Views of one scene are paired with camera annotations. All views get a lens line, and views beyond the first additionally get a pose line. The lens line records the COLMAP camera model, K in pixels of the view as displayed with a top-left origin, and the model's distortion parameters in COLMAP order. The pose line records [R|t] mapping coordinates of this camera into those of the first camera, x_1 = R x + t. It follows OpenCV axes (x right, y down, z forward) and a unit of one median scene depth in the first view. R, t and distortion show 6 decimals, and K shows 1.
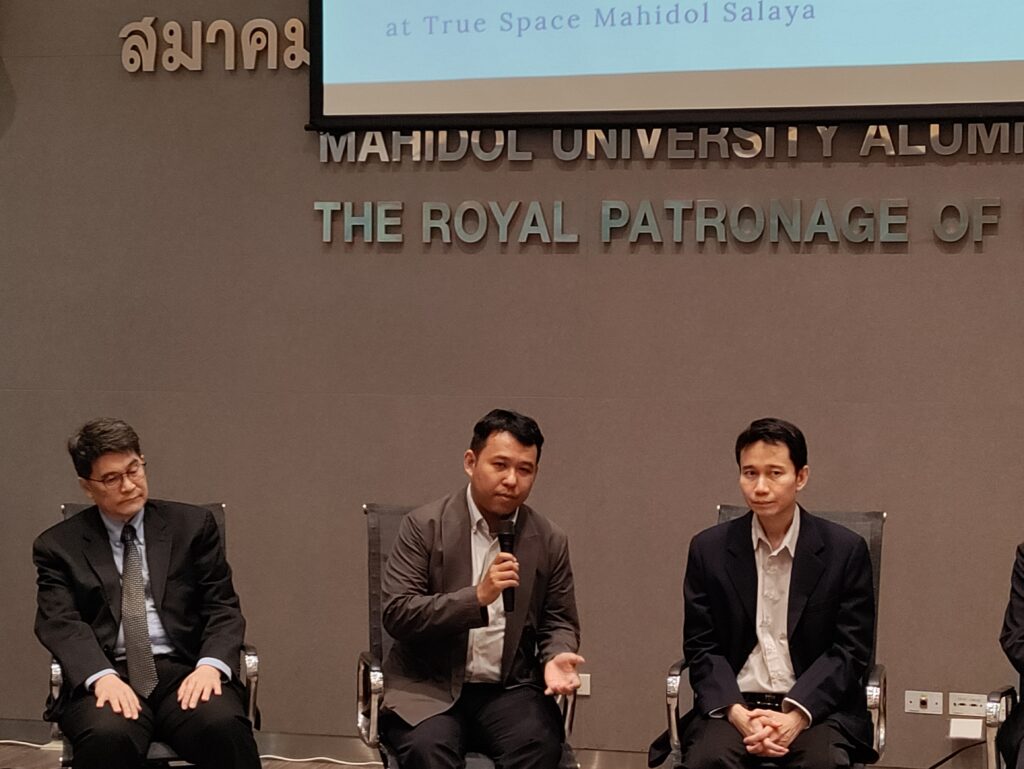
lens RADIAL K [[2077.7, 0, 527.2], [0, 2077.7, 339.1], [0, 0, 1]] dist [0.082397, 0.000000]
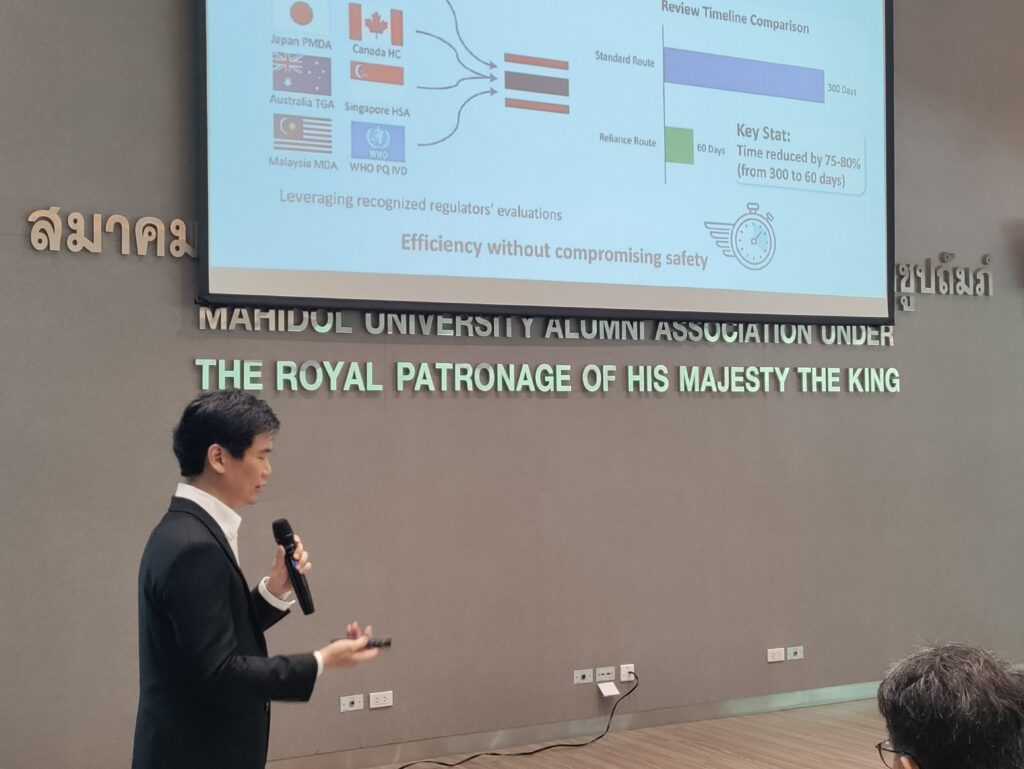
lens RADIAL K [[1538.7, 0, 504.7], [0, 1538.7, 378.2], [0, 0, 1]] dist [0.092961, 0.000000]
pose [[0.706493, 0.010206, 0.707646, -0.670661], [0.029562, 0.998598, -0.043916, -0.005578], [-0.707102, 0.051946, 0.705201, 0.179835]]
